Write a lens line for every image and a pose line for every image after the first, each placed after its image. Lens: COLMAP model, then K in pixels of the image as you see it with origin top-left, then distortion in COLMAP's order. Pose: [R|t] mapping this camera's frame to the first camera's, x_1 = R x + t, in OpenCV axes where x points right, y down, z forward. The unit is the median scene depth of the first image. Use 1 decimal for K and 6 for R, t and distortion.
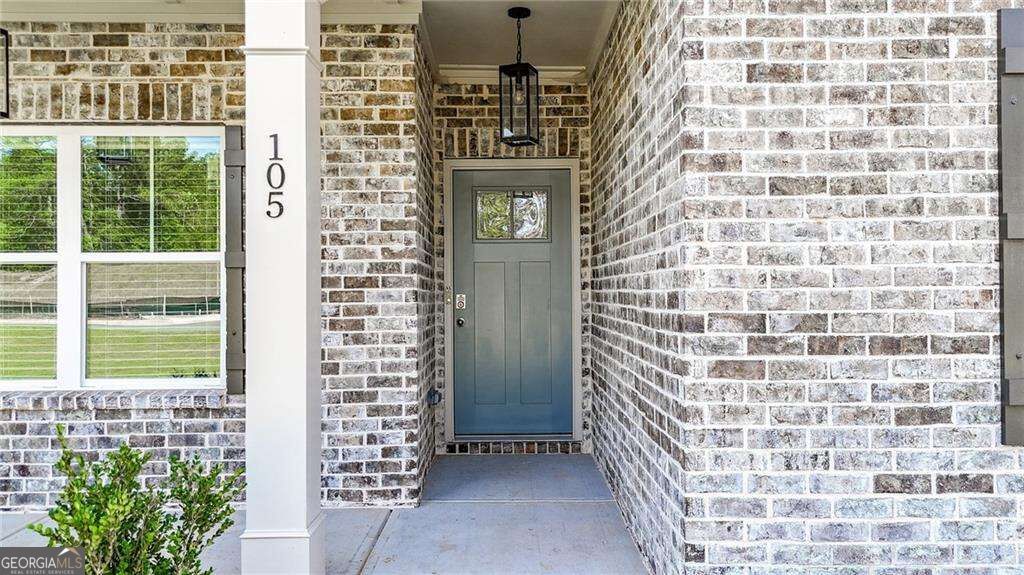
lens RADIAL K [[750.9, 0, 512.7], [0, 750.9, 284.2], [0, 0, 1]] dist [0.074774, -0.093828]
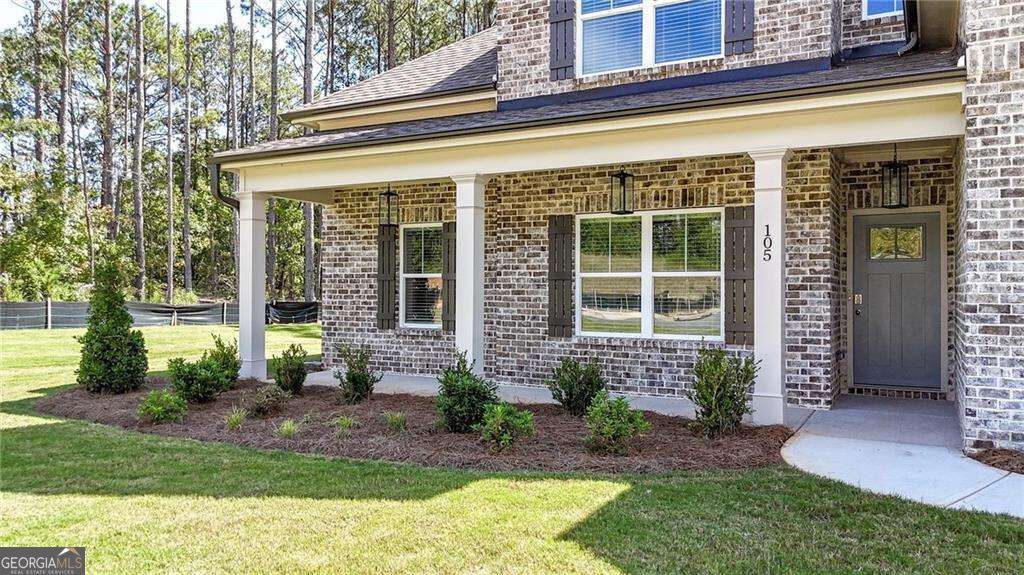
lens RADIAL K [[750.9, 0, 512.7], [0, 750.9, 284.2], [0, 0, 1]] dist [0.074774, -0.093828]
pose [[0.874454, 0.004616, -0.485087, 0.091345], [-0.004245, 0.999989, 0.001863, -0.010878], [0.485091, 0.000430, 0.874464, -0.980526]]
